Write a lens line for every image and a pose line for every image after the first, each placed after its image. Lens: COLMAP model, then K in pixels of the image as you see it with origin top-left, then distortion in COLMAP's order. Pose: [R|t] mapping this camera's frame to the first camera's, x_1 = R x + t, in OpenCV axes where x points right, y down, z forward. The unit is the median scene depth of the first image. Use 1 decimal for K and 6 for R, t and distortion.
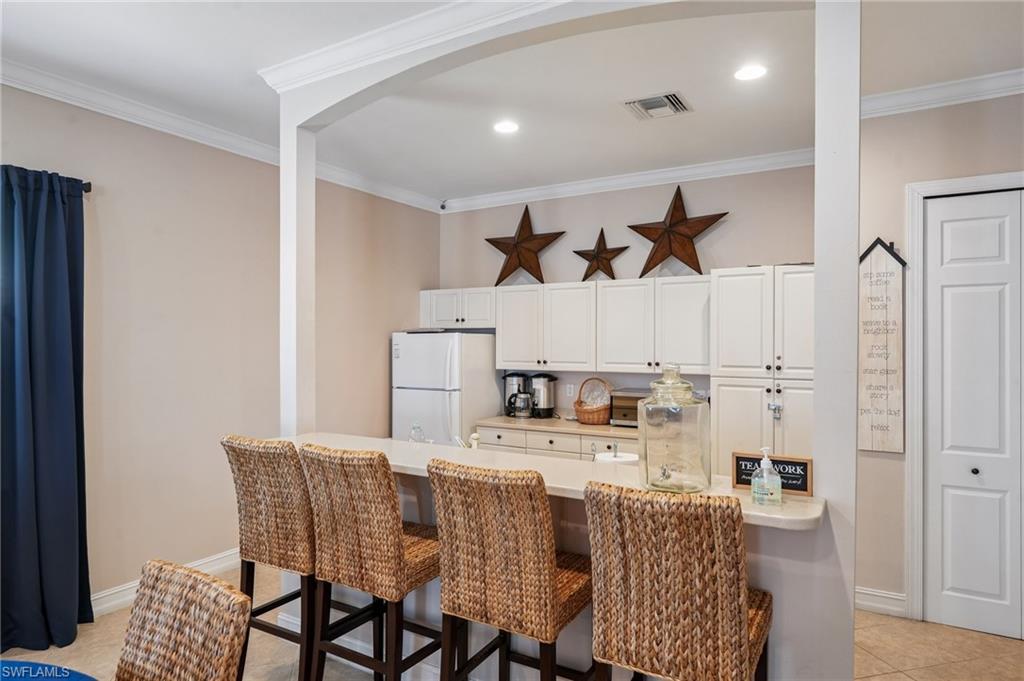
lens RADIAL K [[601.3, 0, 512.0], [0, 601.3, 340.5], [0, 0, 1]] dist [0.000153, 0.000116]
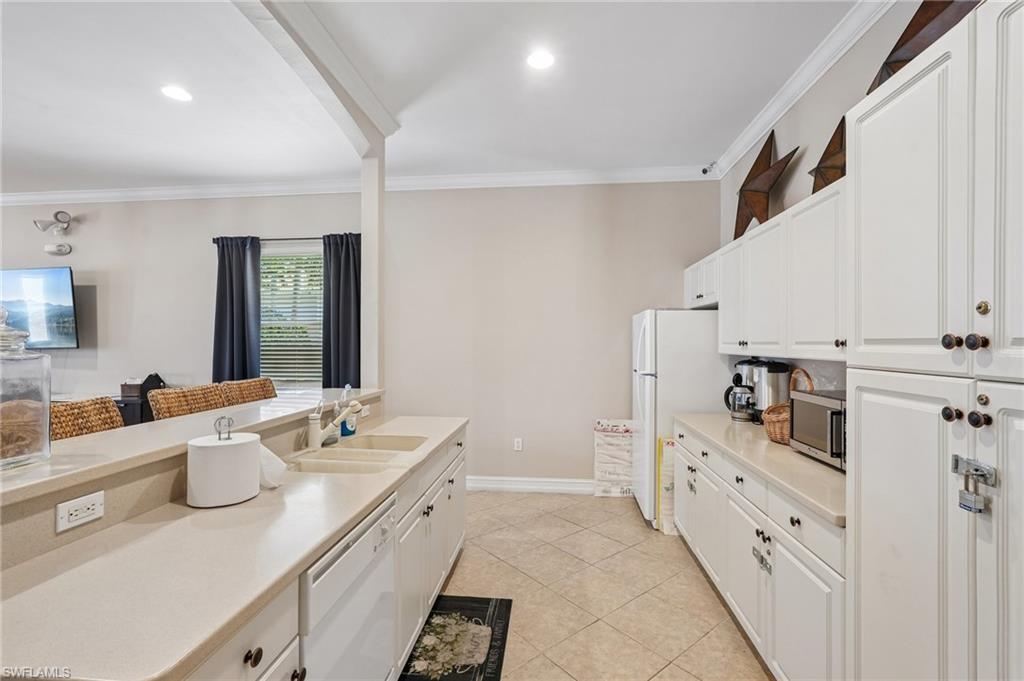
lens RADIAL K [[454.0, 0, 512.0], [0, 454.0, 340.5], [0, 0, 1]] dist [-0.000896, -0.000234]
pose [[0.416032, -0.005475, -0.909333, 0.524818], [0.000499, 0.999983, -0.005793, 0.043542], [0.909350, 0.001956, 0.416028, 0.657160]]
